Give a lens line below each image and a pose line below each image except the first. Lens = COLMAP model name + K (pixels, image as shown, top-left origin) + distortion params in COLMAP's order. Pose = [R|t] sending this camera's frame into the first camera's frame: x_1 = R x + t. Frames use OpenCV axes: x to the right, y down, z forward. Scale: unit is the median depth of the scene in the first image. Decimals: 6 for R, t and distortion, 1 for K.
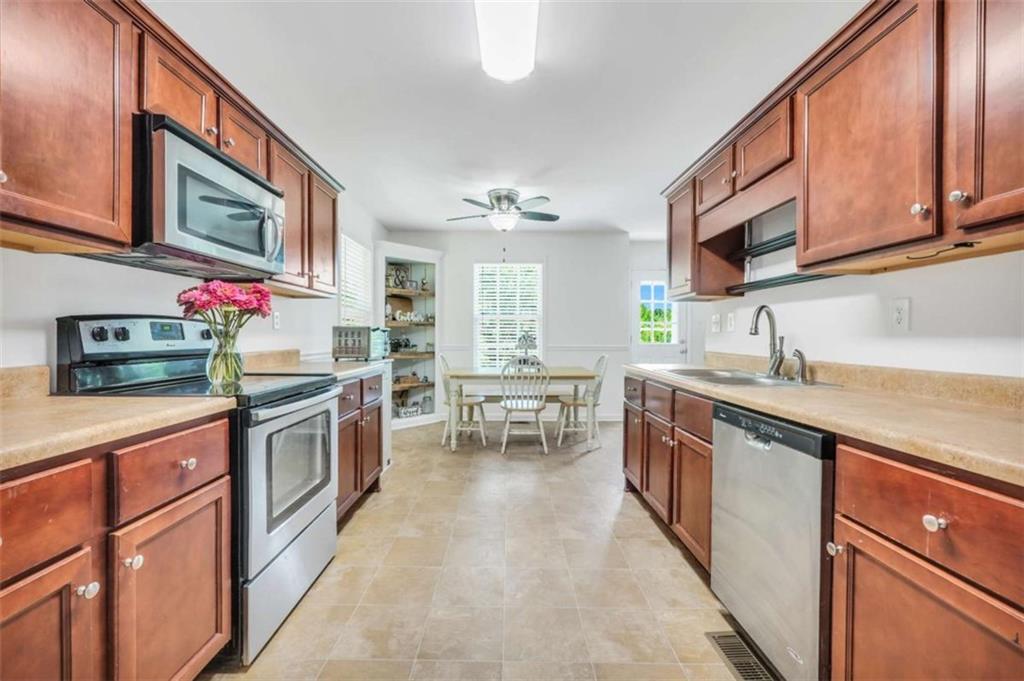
lens RADIAL K [[436.6, 0, 508.2], [0, 436.6, 337.5], [0, 0, 1]] dist [-0.006774, 0.000773]
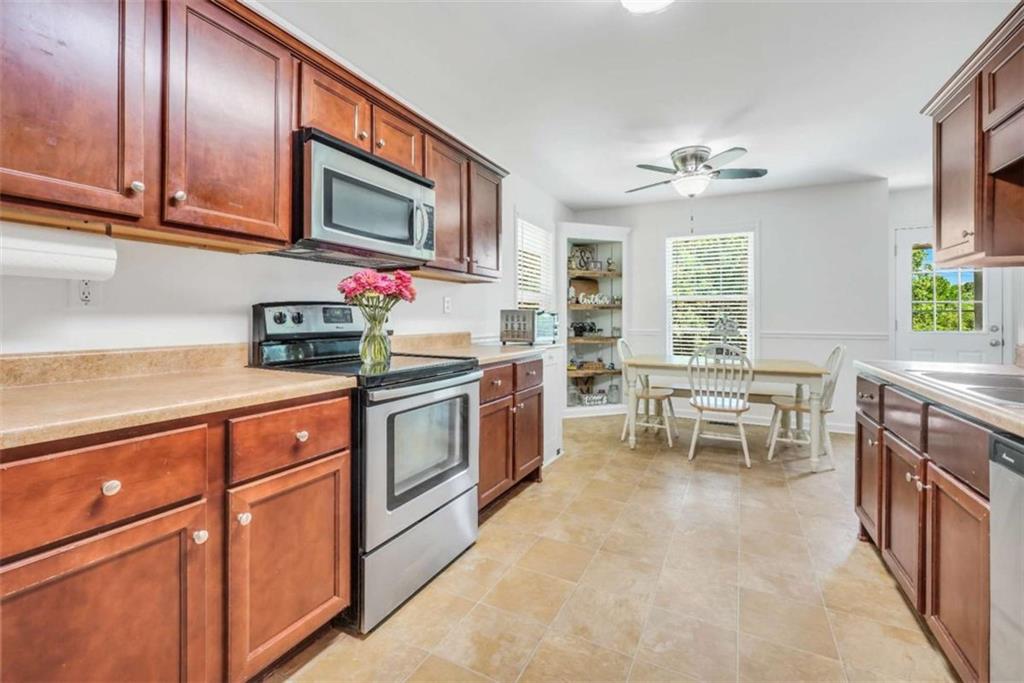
lens RADIAL K [[445.8, 0, 507.9], [0, 445.8, 314.1], [0, 0, 1]] dist [-0.010638, 0.000874]
pose [[0.885701, -0.004712, -0.464232, 0.139910], [-0.002639, 0.999881, -0.015184, -0.000983], [0.464249, 0.014674, 0.885583, 0.135809]]
